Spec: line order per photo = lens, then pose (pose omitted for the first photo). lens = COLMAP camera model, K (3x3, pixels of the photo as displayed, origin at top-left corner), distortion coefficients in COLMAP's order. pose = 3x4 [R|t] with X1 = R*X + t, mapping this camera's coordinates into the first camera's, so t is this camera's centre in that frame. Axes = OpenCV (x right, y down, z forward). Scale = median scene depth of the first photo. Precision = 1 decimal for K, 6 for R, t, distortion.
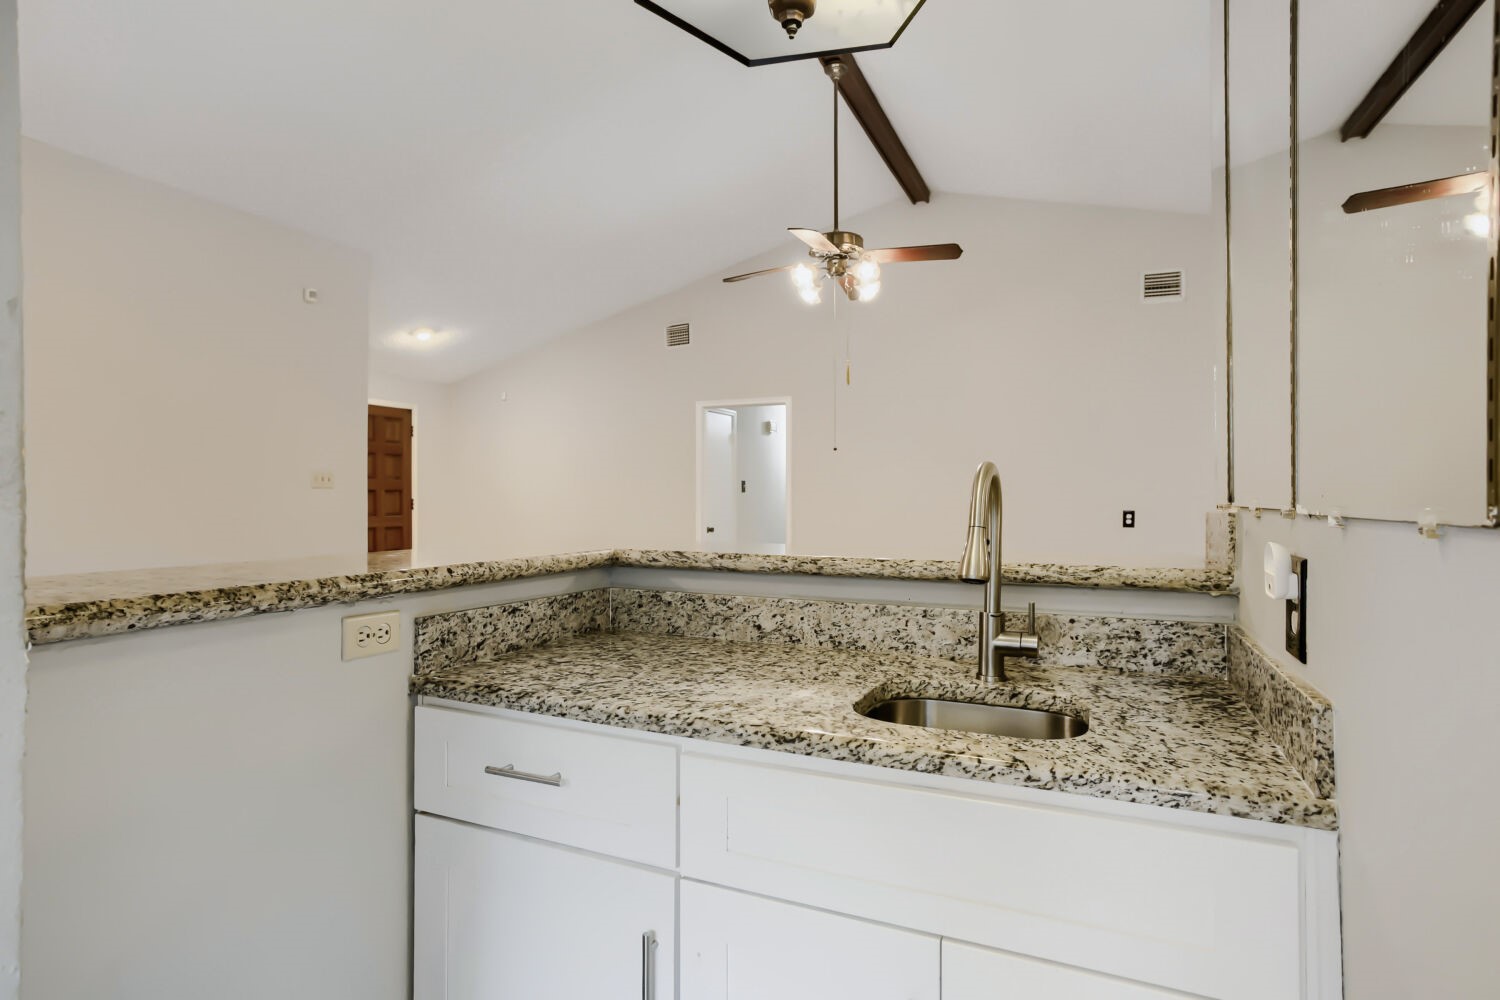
lens RADIAL K [[779.7, 0, 750.8], [0, 779.7, 503.7], [0, 0, 1]] dist [-0.056099, 0.030687]
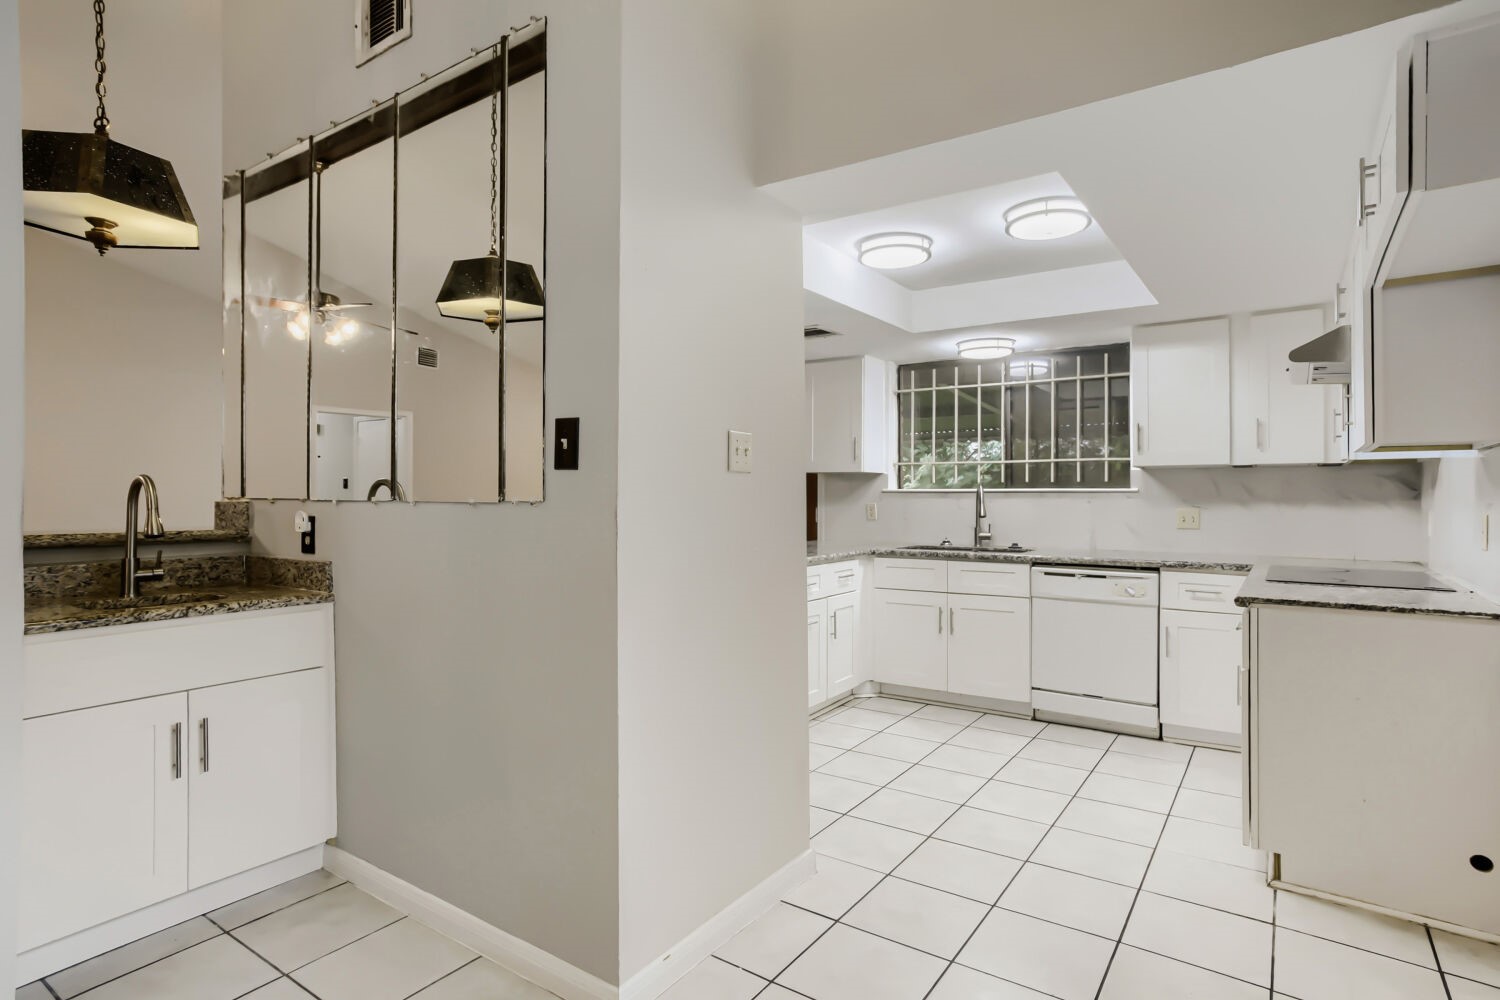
lens RADIAL K [[779.7, 0, 750.8], [0, 779.7, 503.7], [0, 0, 1]] dist [-0.056099, 0.030687]
pose [[0.182111, -0.007301, 0.983251, -1.153850], [0.001837, 0.999973, 0.007085, 0.005084], [-0.983276, 0.000516, 0.182120, -0.719296]]
